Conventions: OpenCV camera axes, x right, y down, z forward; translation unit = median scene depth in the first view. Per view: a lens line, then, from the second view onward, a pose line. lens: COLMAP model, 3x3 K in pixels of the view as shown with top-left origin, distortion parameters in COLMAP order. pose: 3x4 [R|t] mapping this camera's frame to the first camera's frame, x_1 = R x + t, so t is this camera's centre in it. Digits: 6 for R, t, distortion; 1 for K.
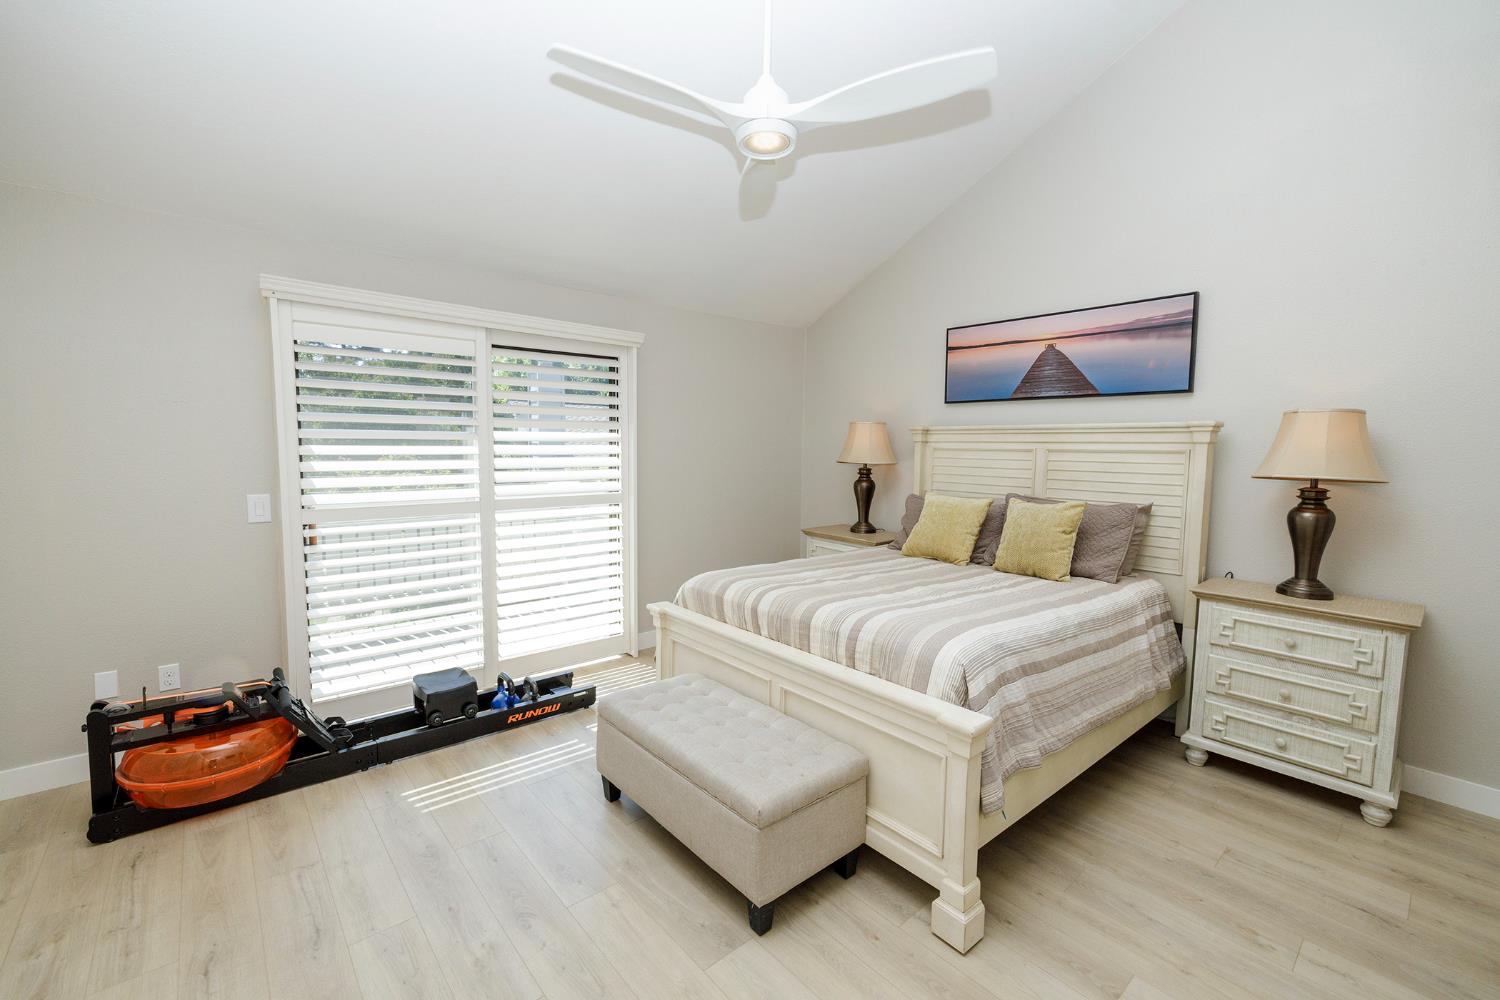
lens RADIAL K [[647.2, 0, 750.0], [0, 647.2, 500.0], [0, 0, 1]] dist [0.000650, 0.000049]
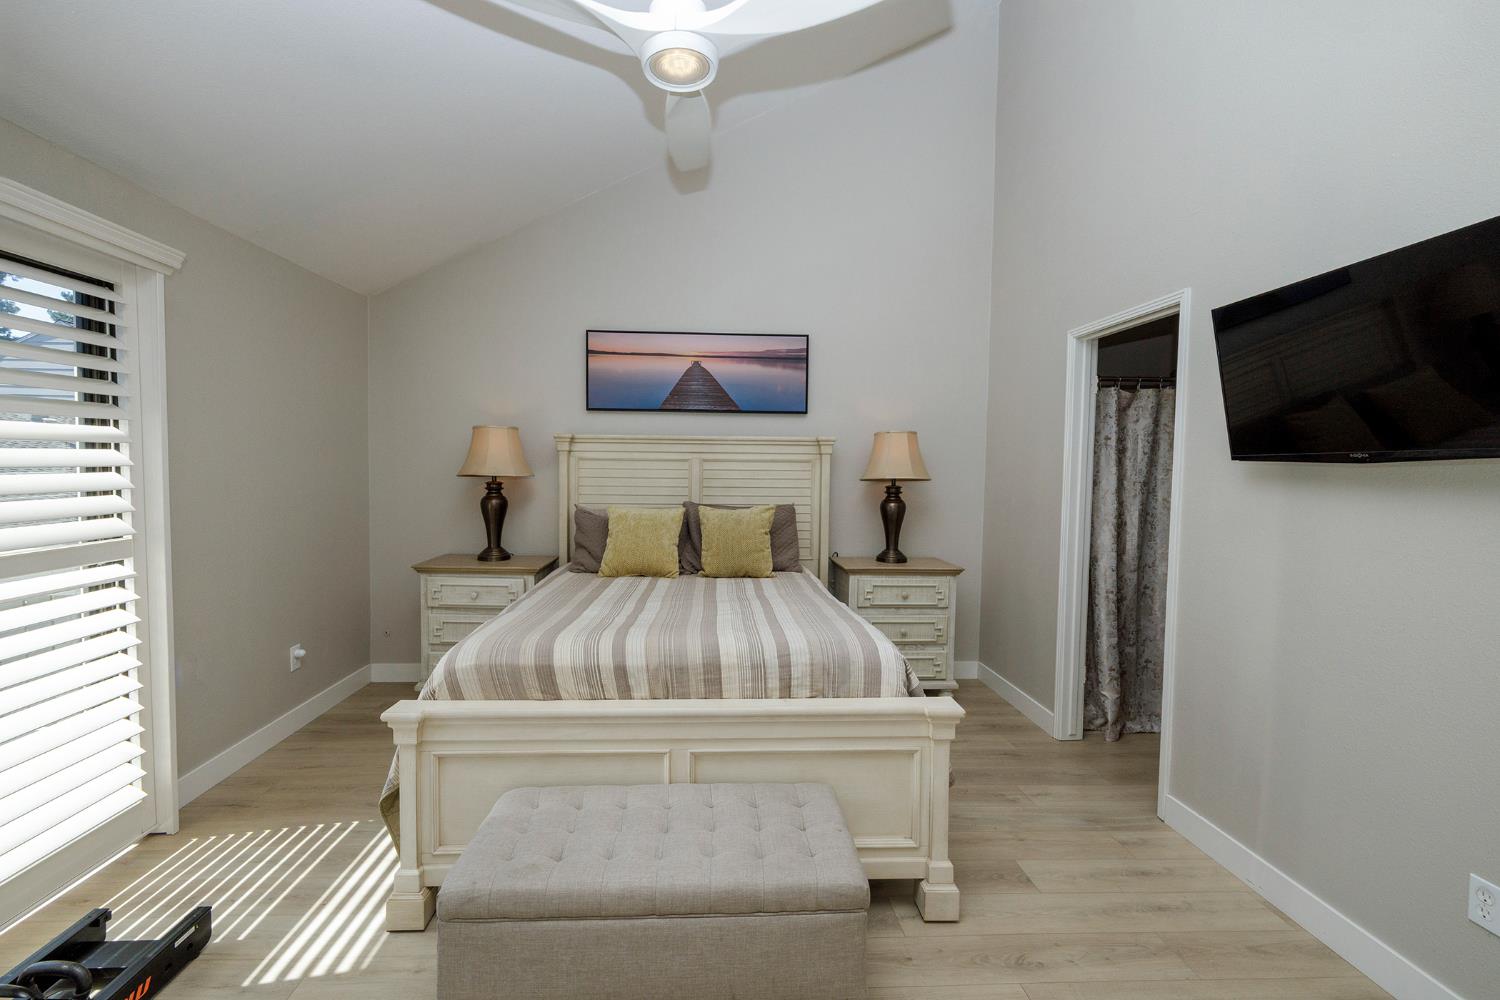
lens RADIAL K [[647.2, 0, 750.0], [0, 647.2, 500.0], [0, 0, 1]] dist [0.000650, 0.000049]
pose [[0.598960, -0.047151, 0.799390, -0.382128], [0.064543, 0.997860, 0.010497, -0.018223], [-0.798174, 0.045308, 0.600721, 0.321699]]
